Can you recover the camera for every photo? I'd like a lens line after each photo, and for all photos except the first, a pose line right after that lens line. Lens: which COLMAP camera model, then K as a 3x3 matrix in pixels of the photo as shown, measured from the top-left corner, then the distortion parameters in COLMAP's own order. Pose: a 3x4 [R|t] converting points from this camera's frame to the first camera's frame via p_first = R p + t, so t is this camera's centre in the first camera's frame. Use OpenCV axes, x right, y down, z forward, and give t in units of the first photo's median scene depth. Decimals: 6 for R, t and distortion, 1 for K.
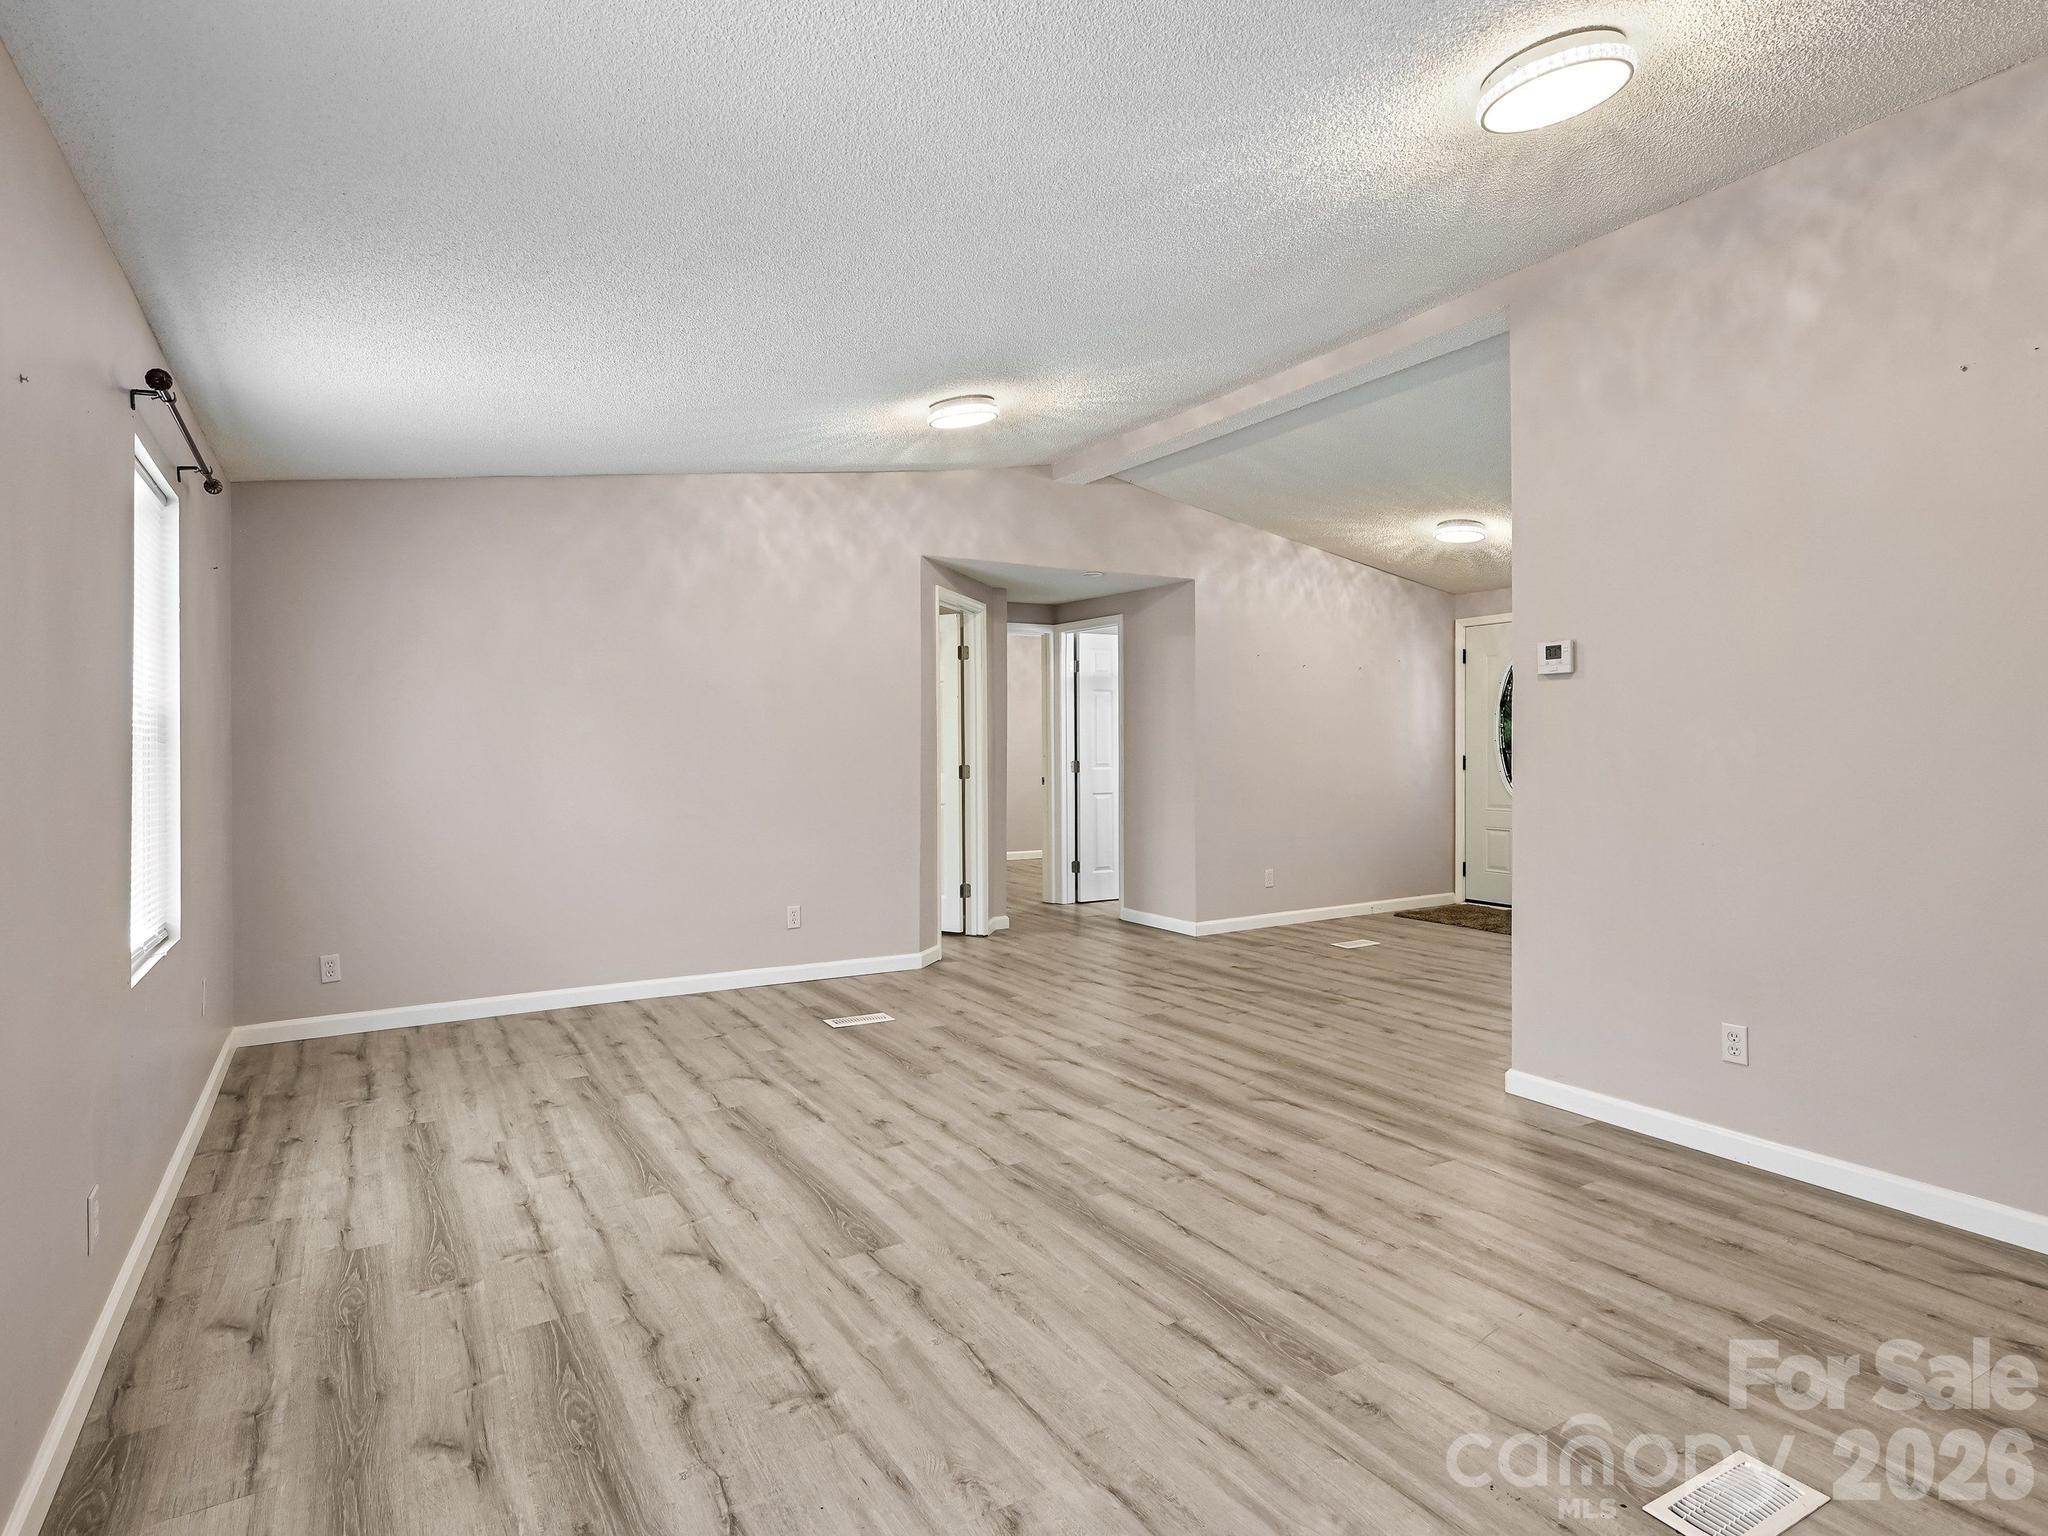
lens RADIAL K [[1035.7, 0, 996.6], [0, 1035.7, 742.6], [0, 0, 1]] dist [-0.000309, 0.001332]
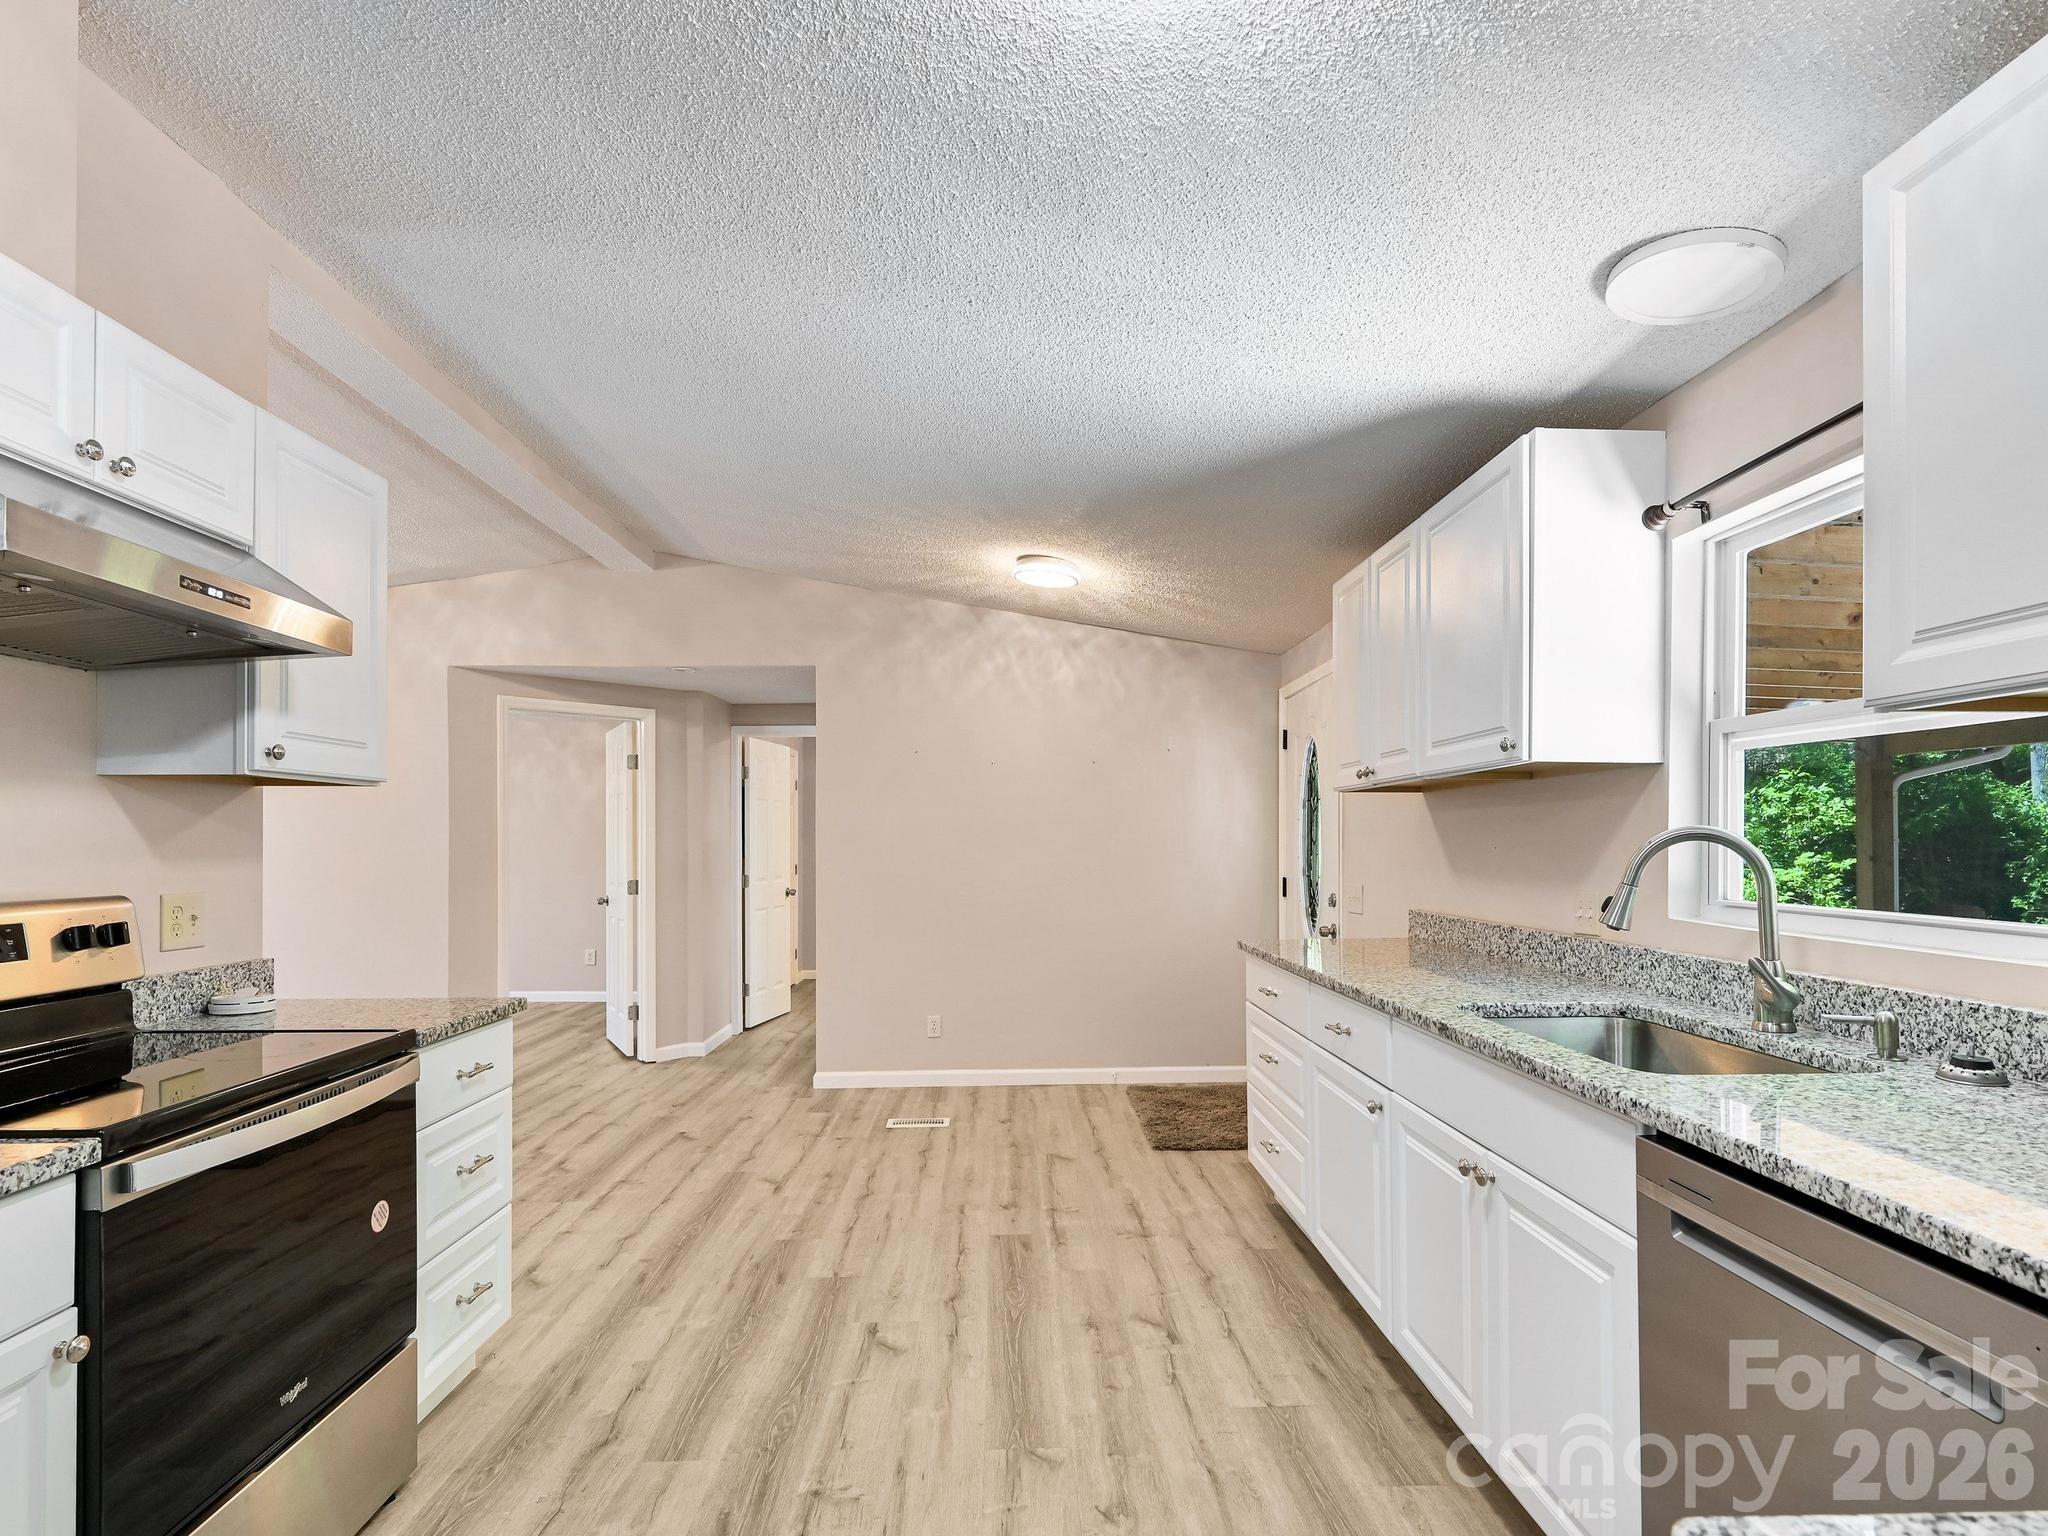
lens RADIAL K [[1035.7, 0, 1041.4], [0, 1035.7, 832.7], [0, 0, 1]] dist [-0.000309, 0.001332]
pose [[0.898227, -0.004430, -0.439510, 1.377910], [0.000702, 0.999962, -0.008646, -0.024030], [0.439532, 0.007458, 0.898196, 0.602109]]
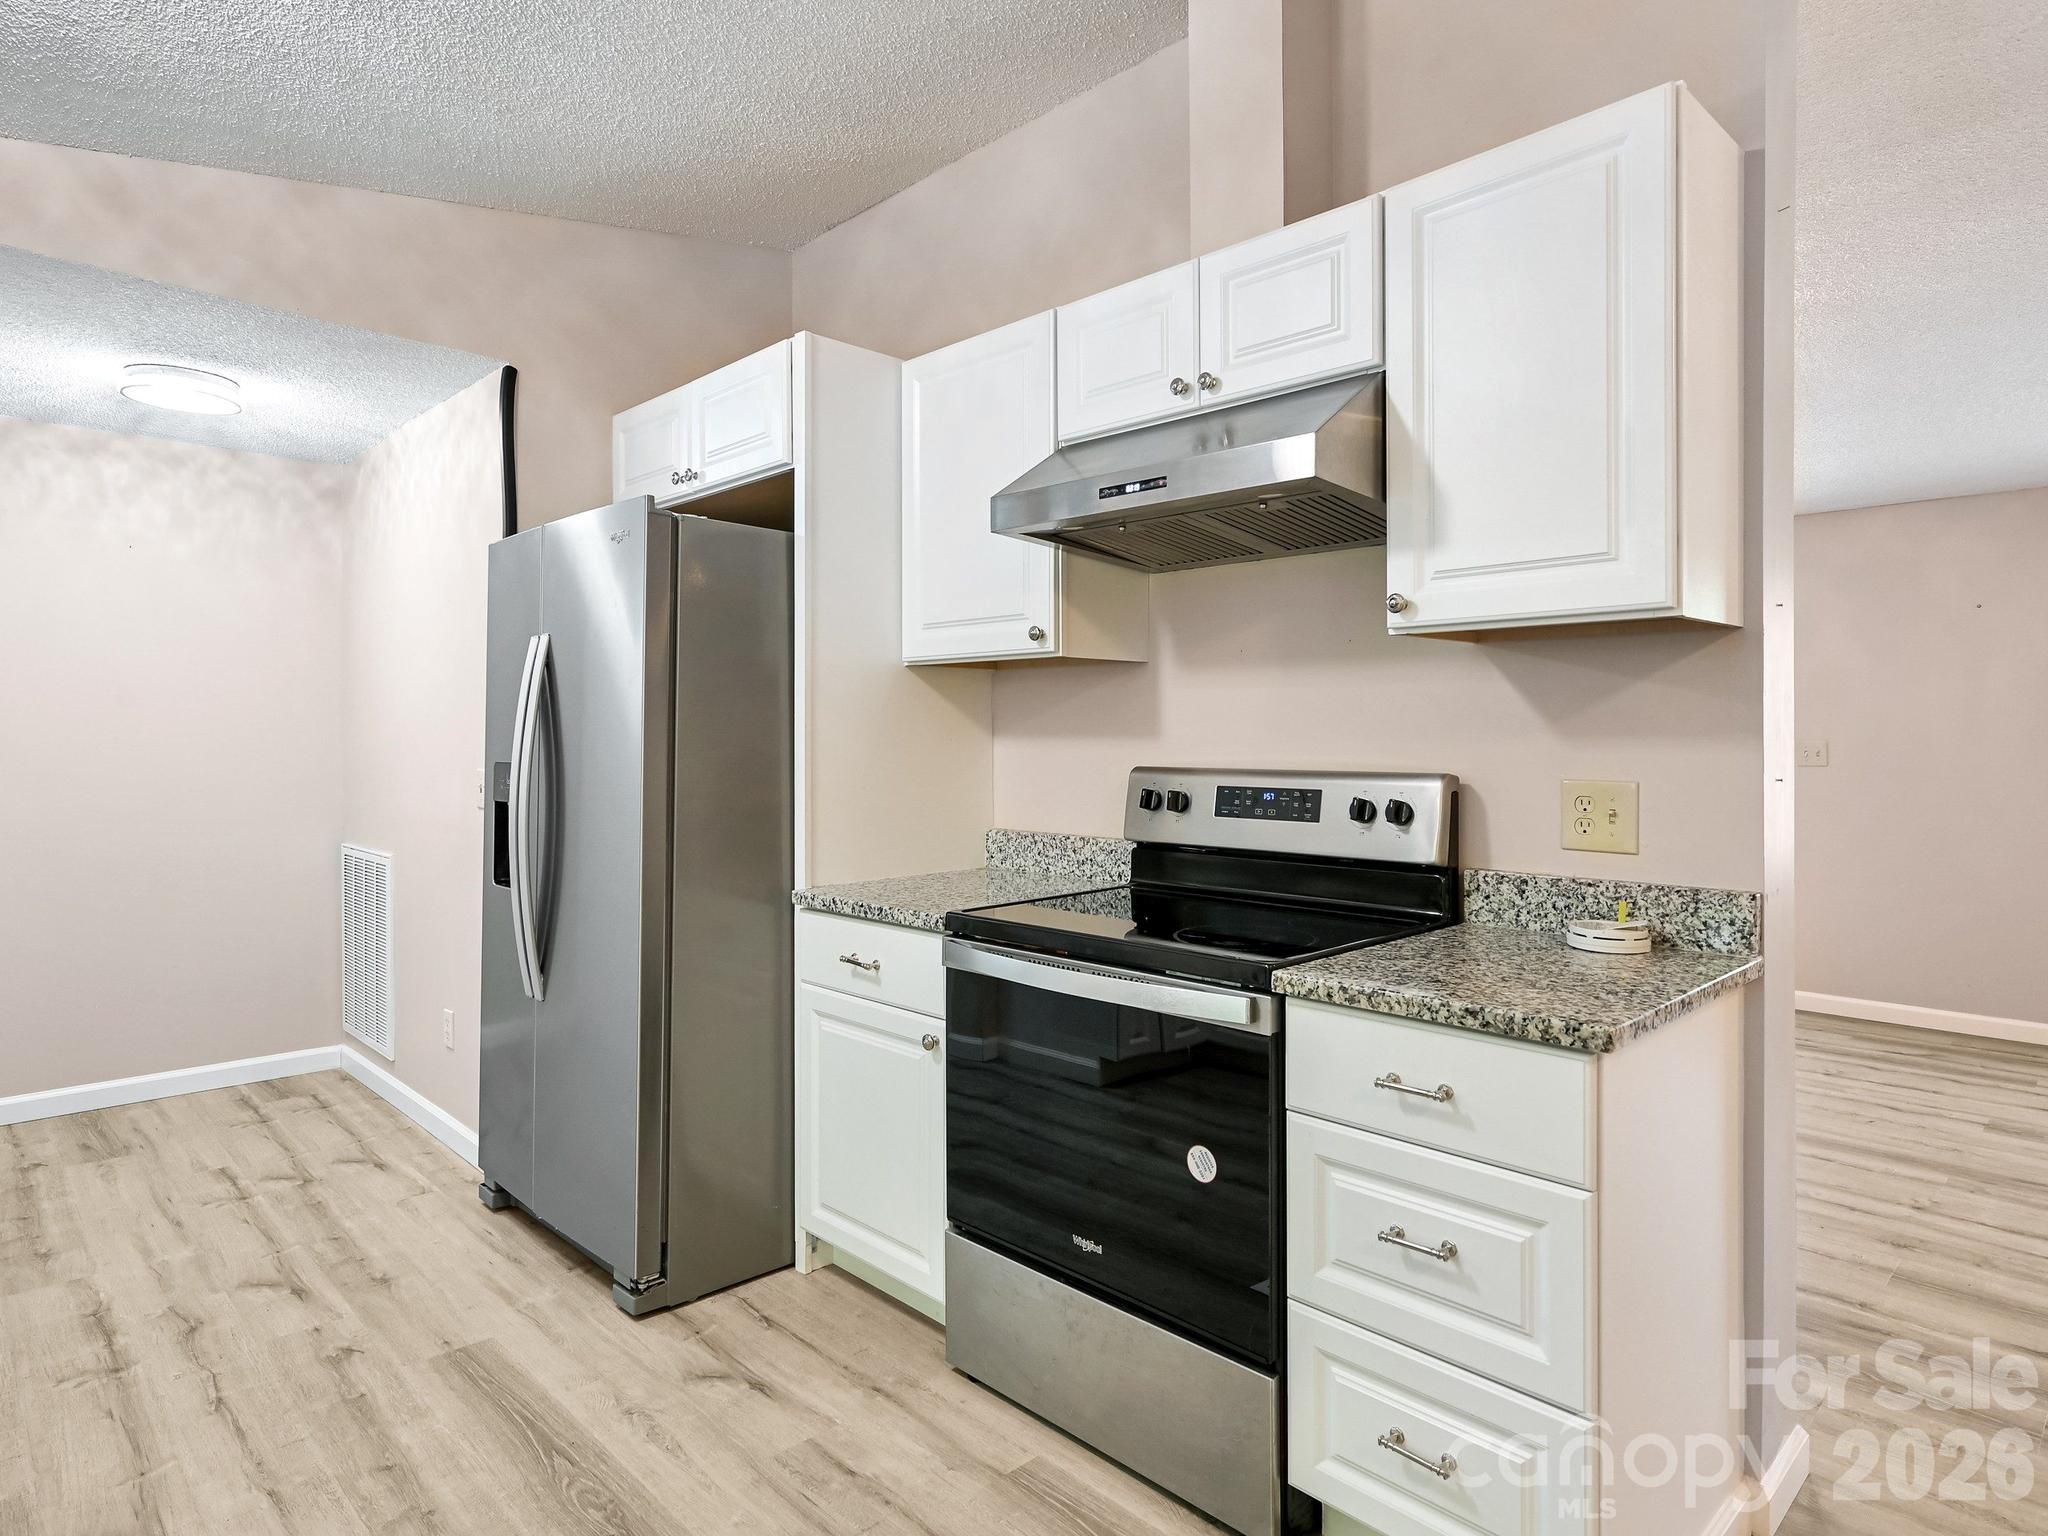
lens RADIAL K [[1163.8, 0, 1012.8], [0, 1163.8, 738.7], [0, 0, 1]] dist [0.002568, 0.000656]
pose [[-0.963586, 0.007738, -0.267286, 1.024865], [0.006534, 0.999964, 0.005394, -0.016871], [0.267318, 0.003451, -0.963602, 1.444378]]
